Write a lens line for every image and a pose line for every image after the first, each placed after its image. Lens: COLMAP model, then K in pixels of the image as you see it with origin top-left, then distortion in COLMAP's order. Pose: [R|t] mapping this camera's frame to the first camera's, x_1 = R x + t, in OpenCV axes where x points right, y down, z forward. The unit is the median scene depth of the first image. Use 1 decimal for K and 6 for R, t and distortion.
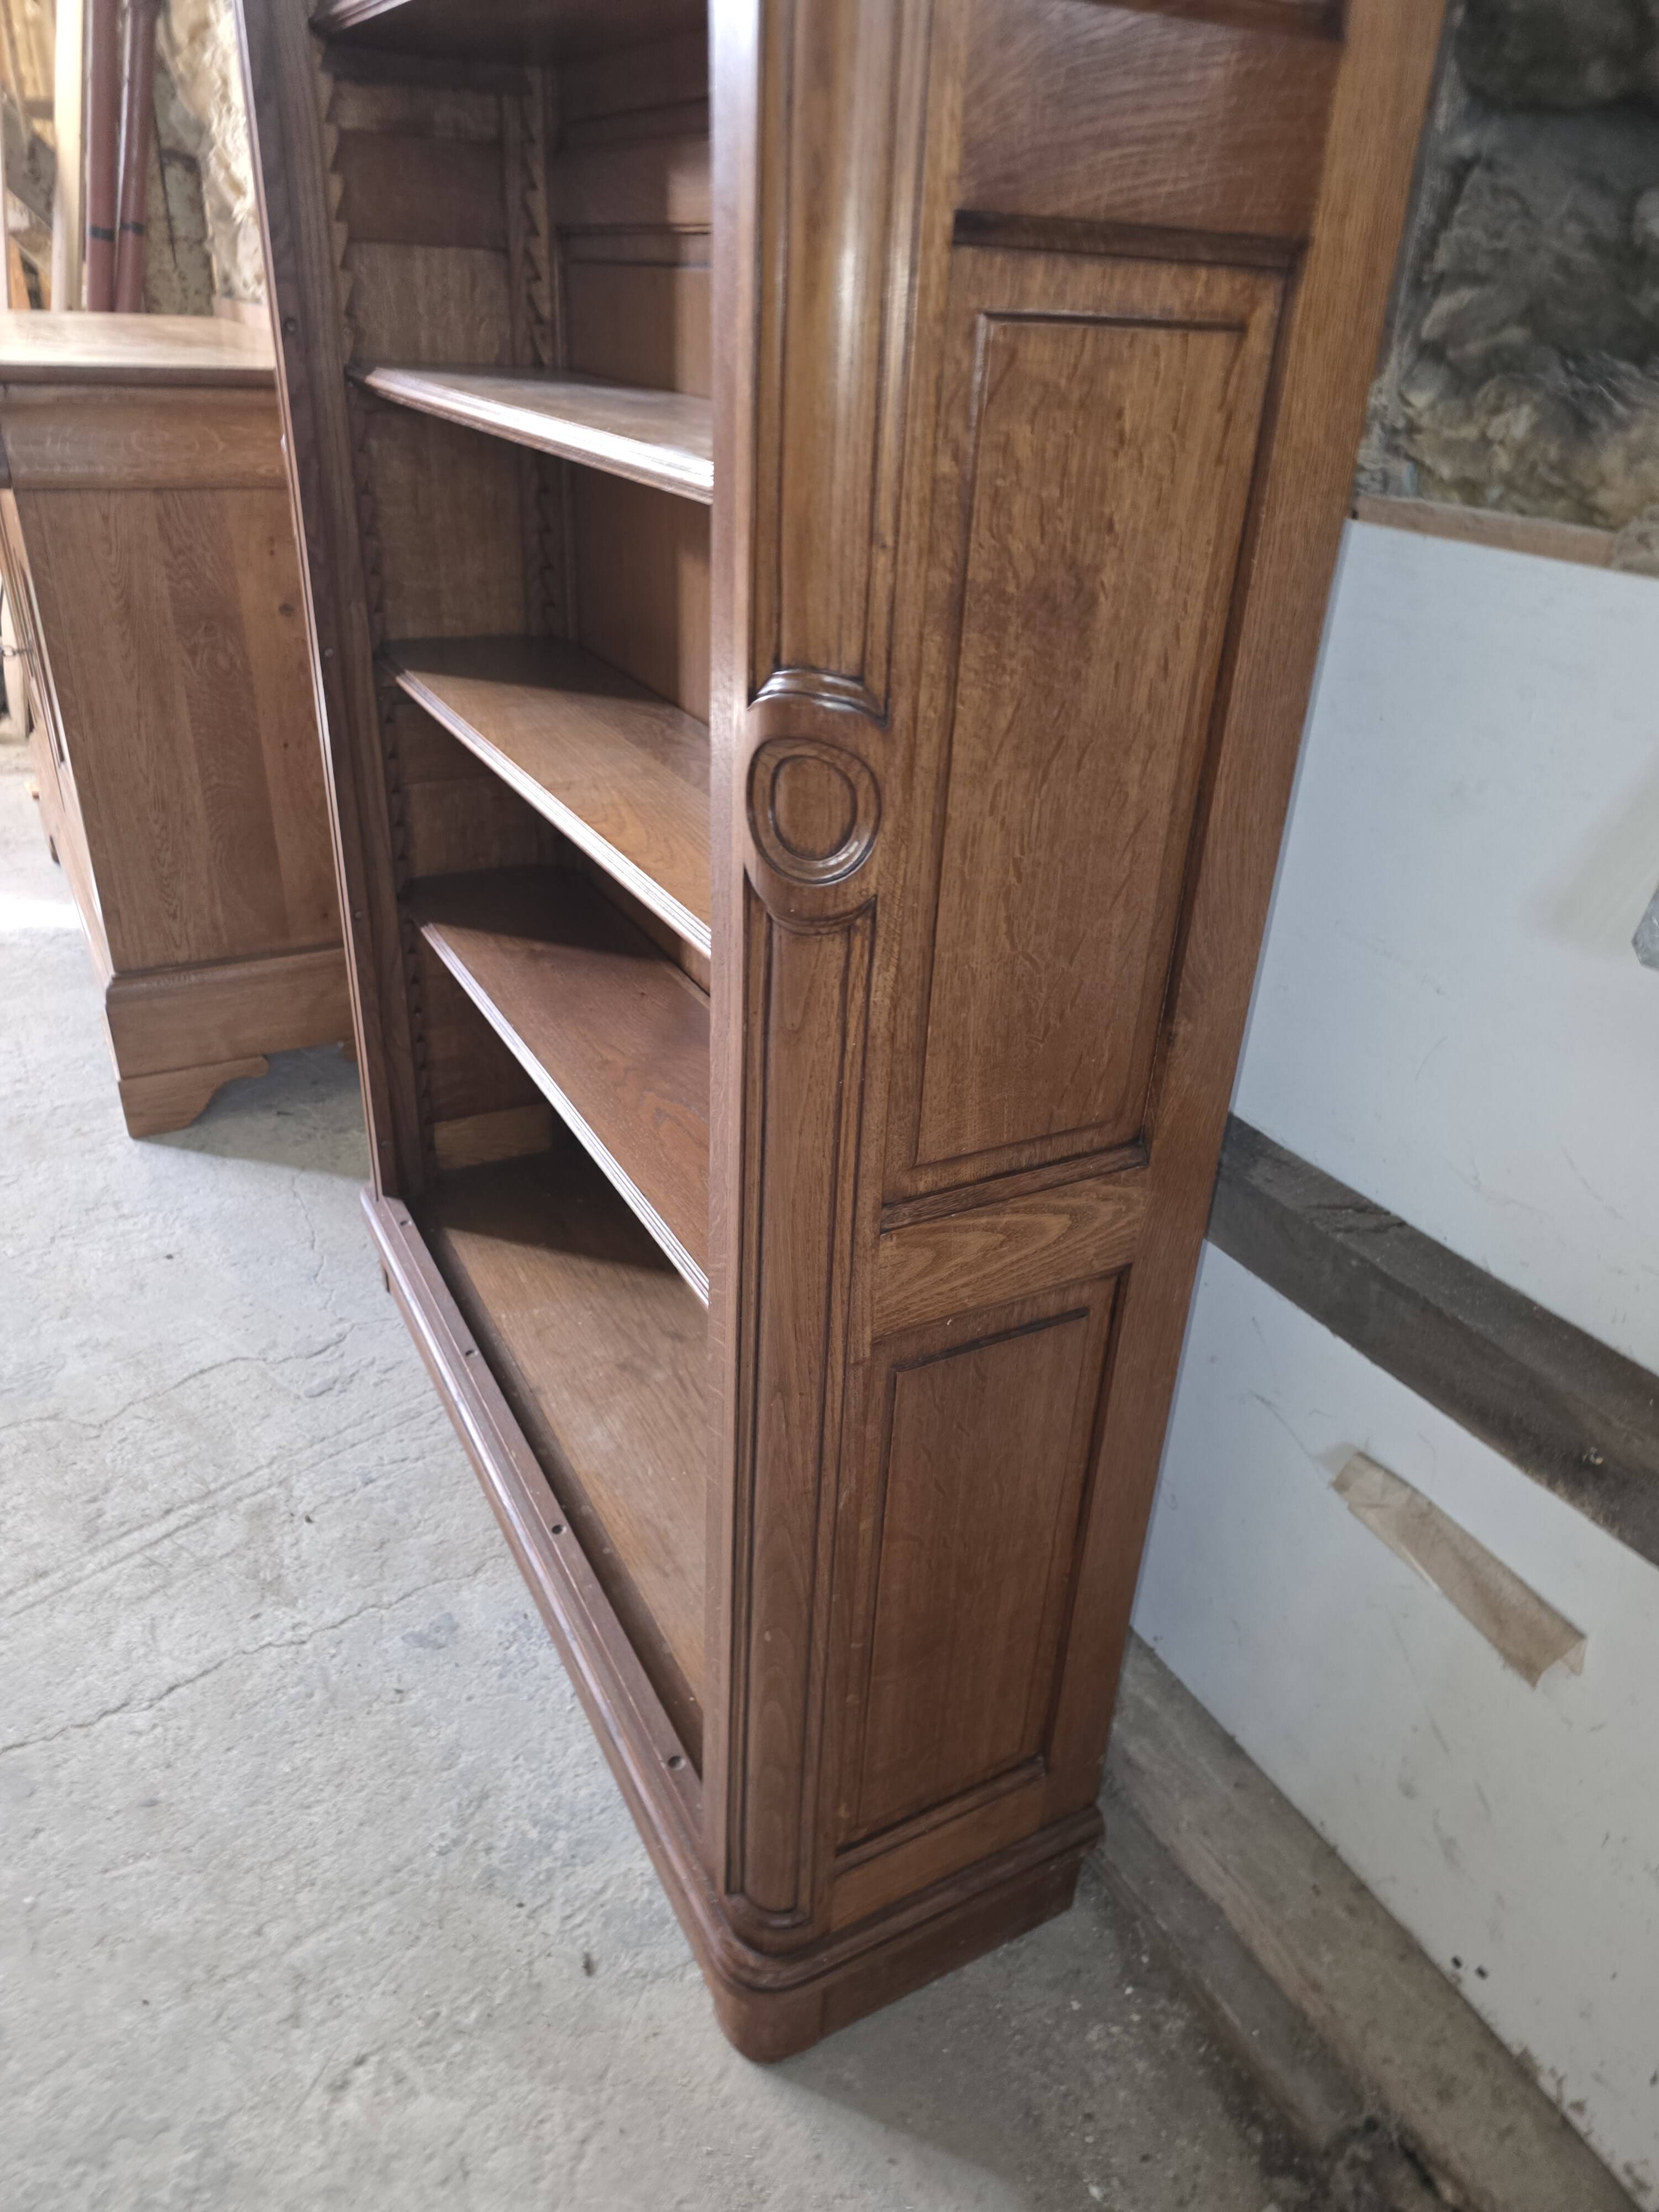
lens RADIAL K [[1509.8, 0, 839.3], [0, 1509.8, 1111.9], [0, 0, 1]] dist [0.035545, -0.024900]
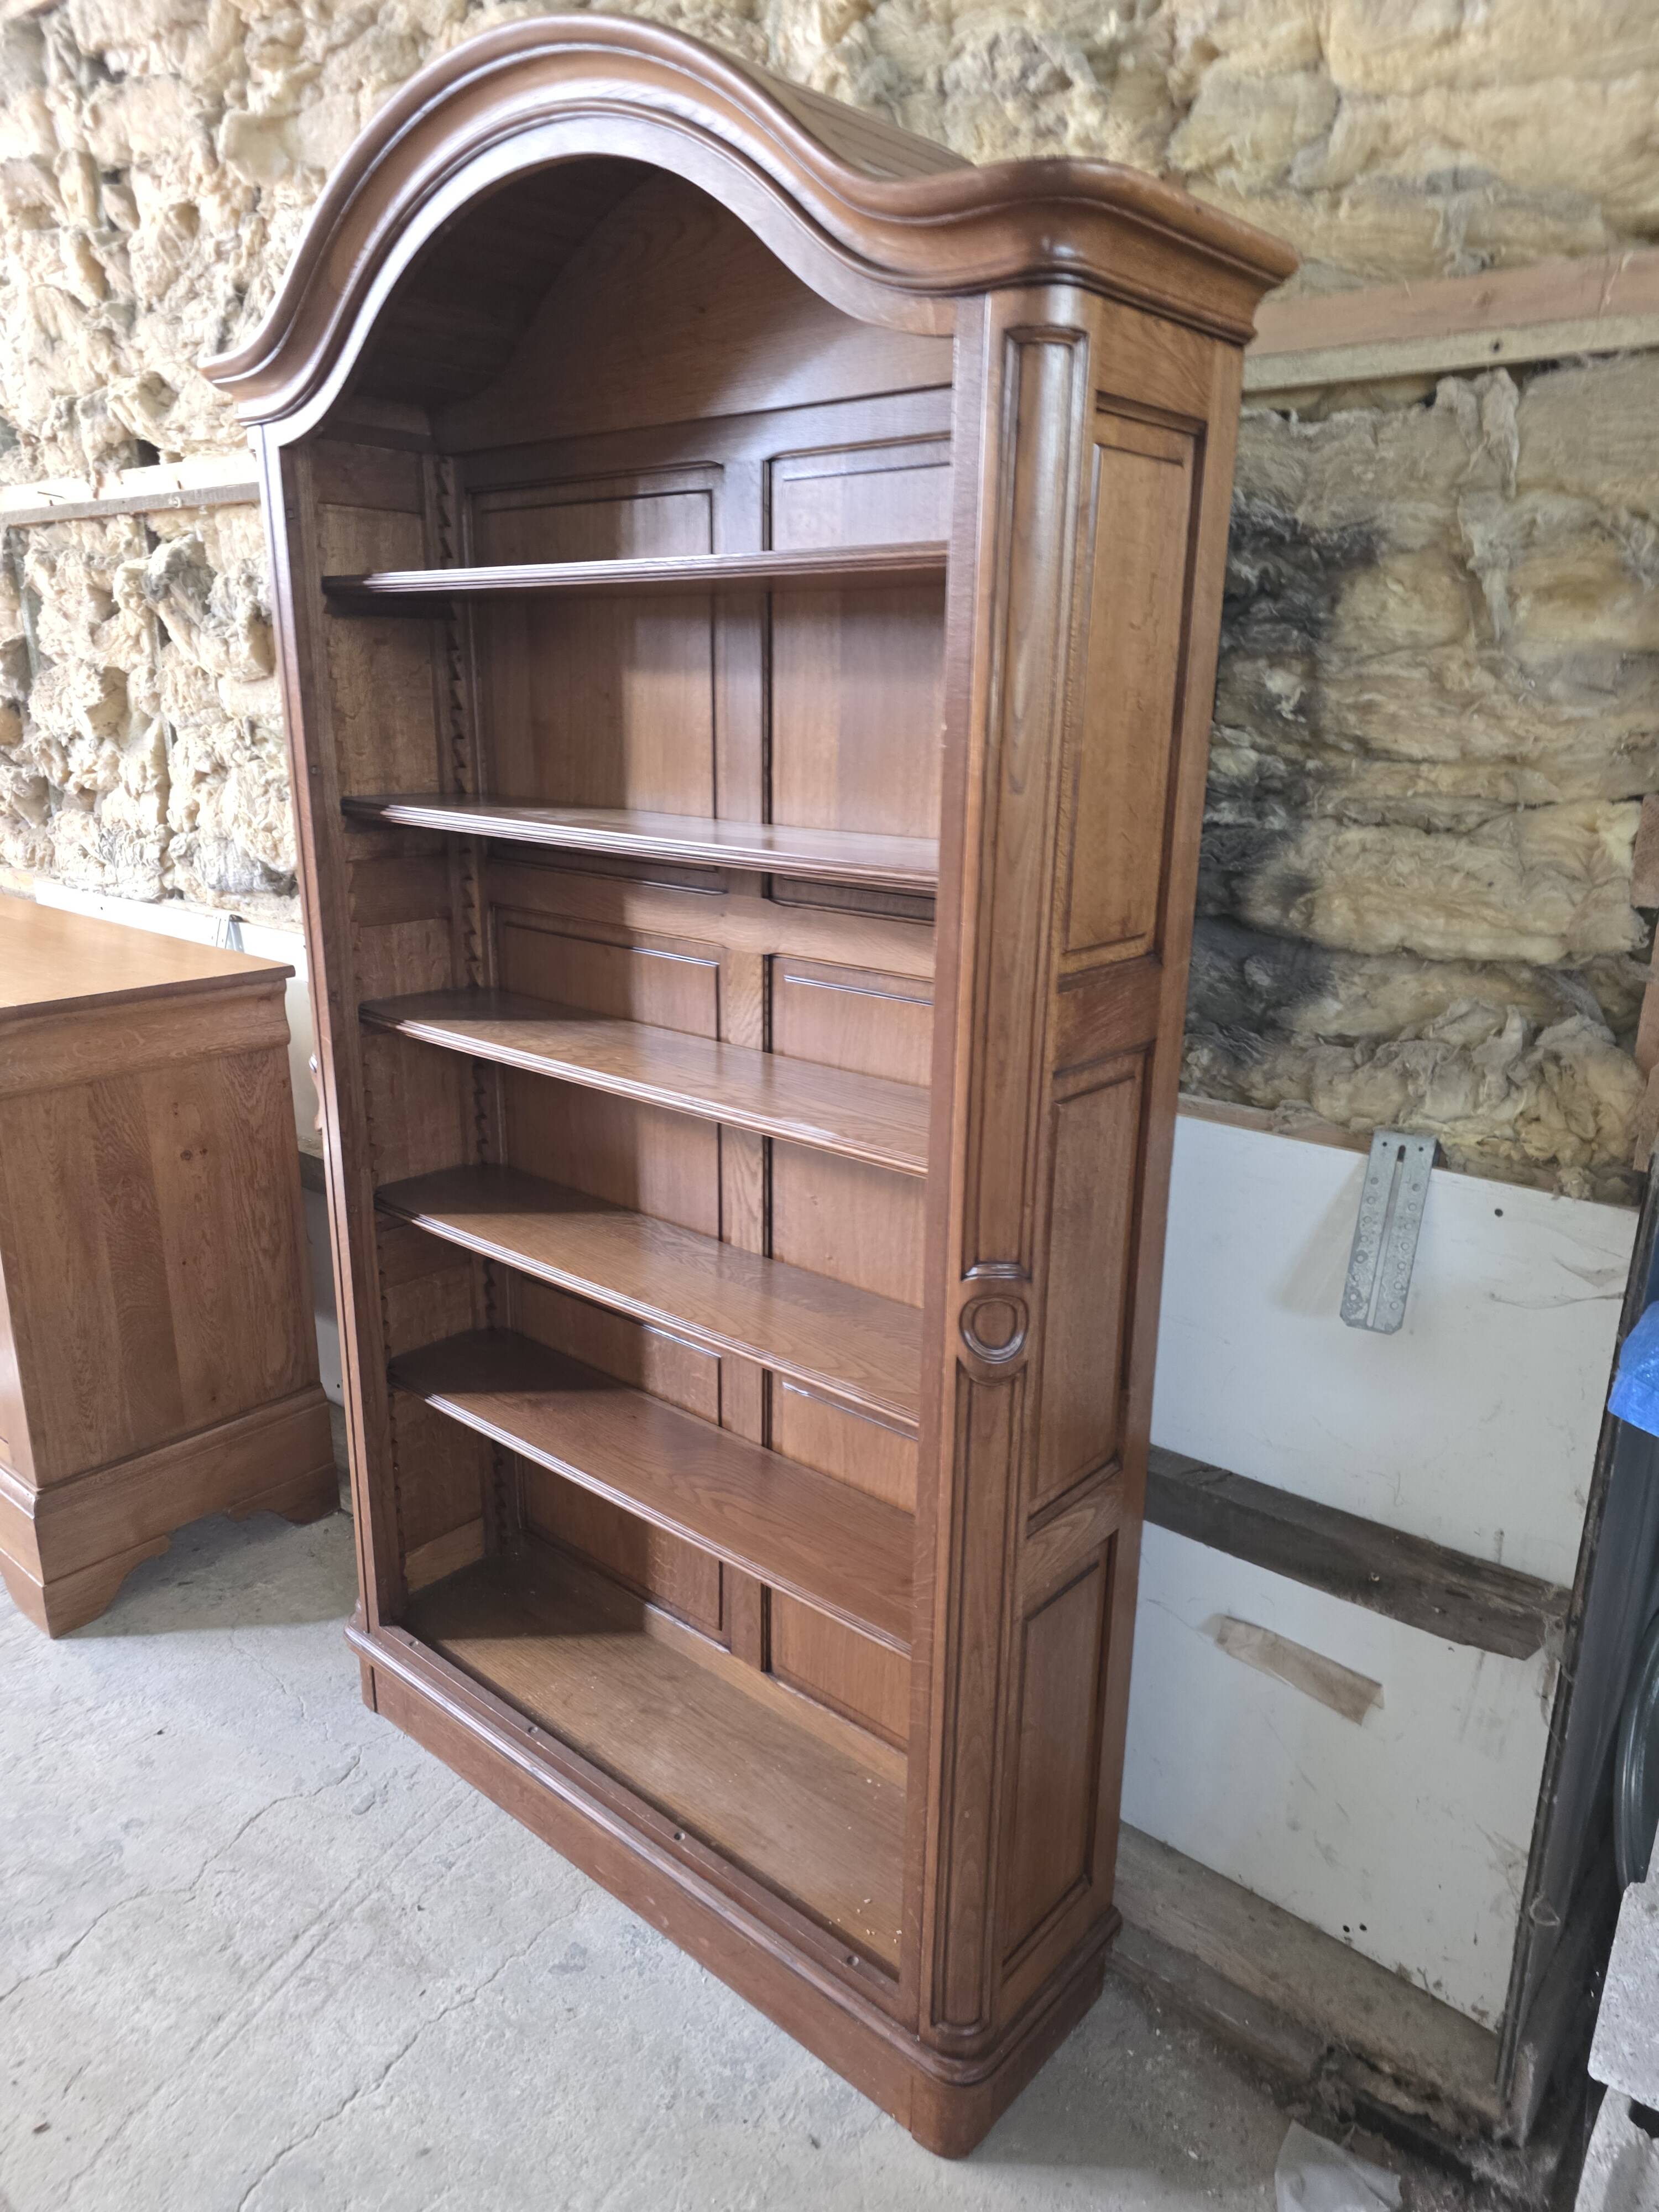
lens RADIAL K [[1509.8, 0, 820.8], [0, 1509.8, 1129.3], [0, 0, 1]] dist [0.035545, -0.024900]
pose [[0.936982, -0.135169, 0.322170, -0.466024], [0.194732, 0.967659, -0.160361, -0.098397], [-0.290075, 0.212992, 0.933001, -0.466846]]
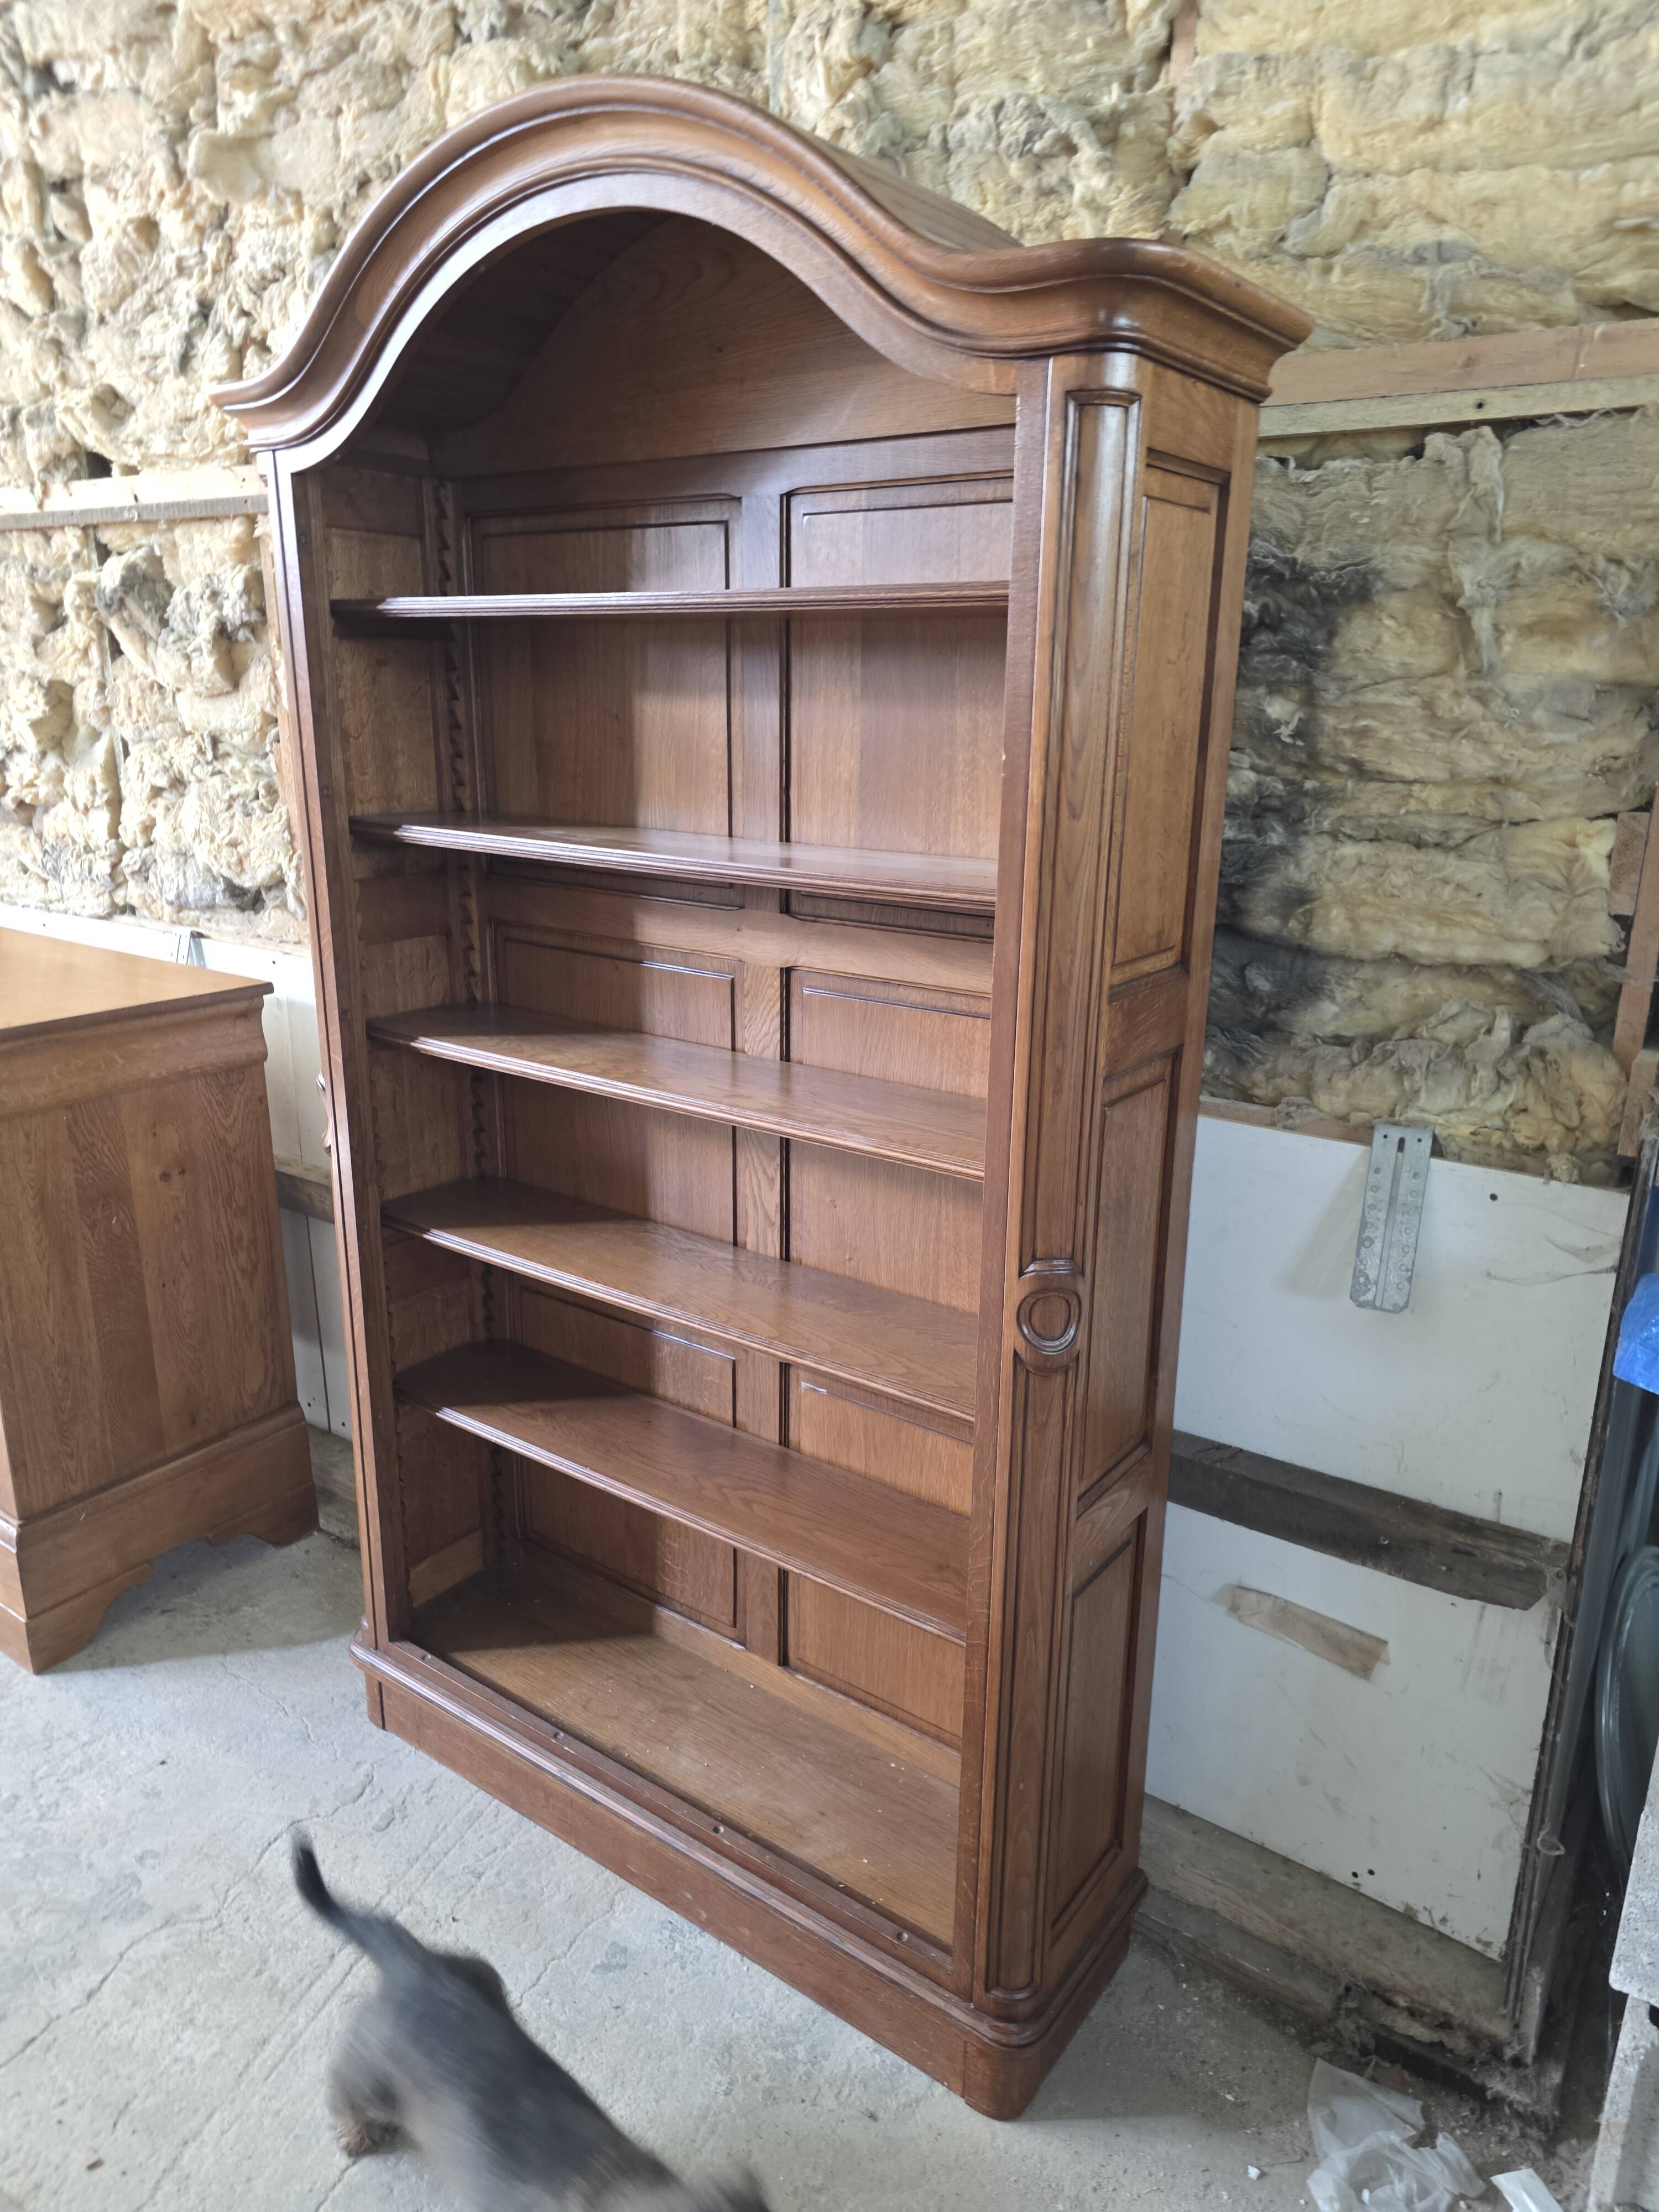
lens RADIAL K [[1509.8, 0, 842.2], [0, 1509.8, 1113.5], [0, 0, 1]] dist [0.035545, -0.024900]
pose [[0.901789, -0.154634, 0.403565, -0.602804], [0.232173, 0.960945, -0.150600, -0.125342], [-0.364516, 0.229506, 0.902472, -0.474833]]
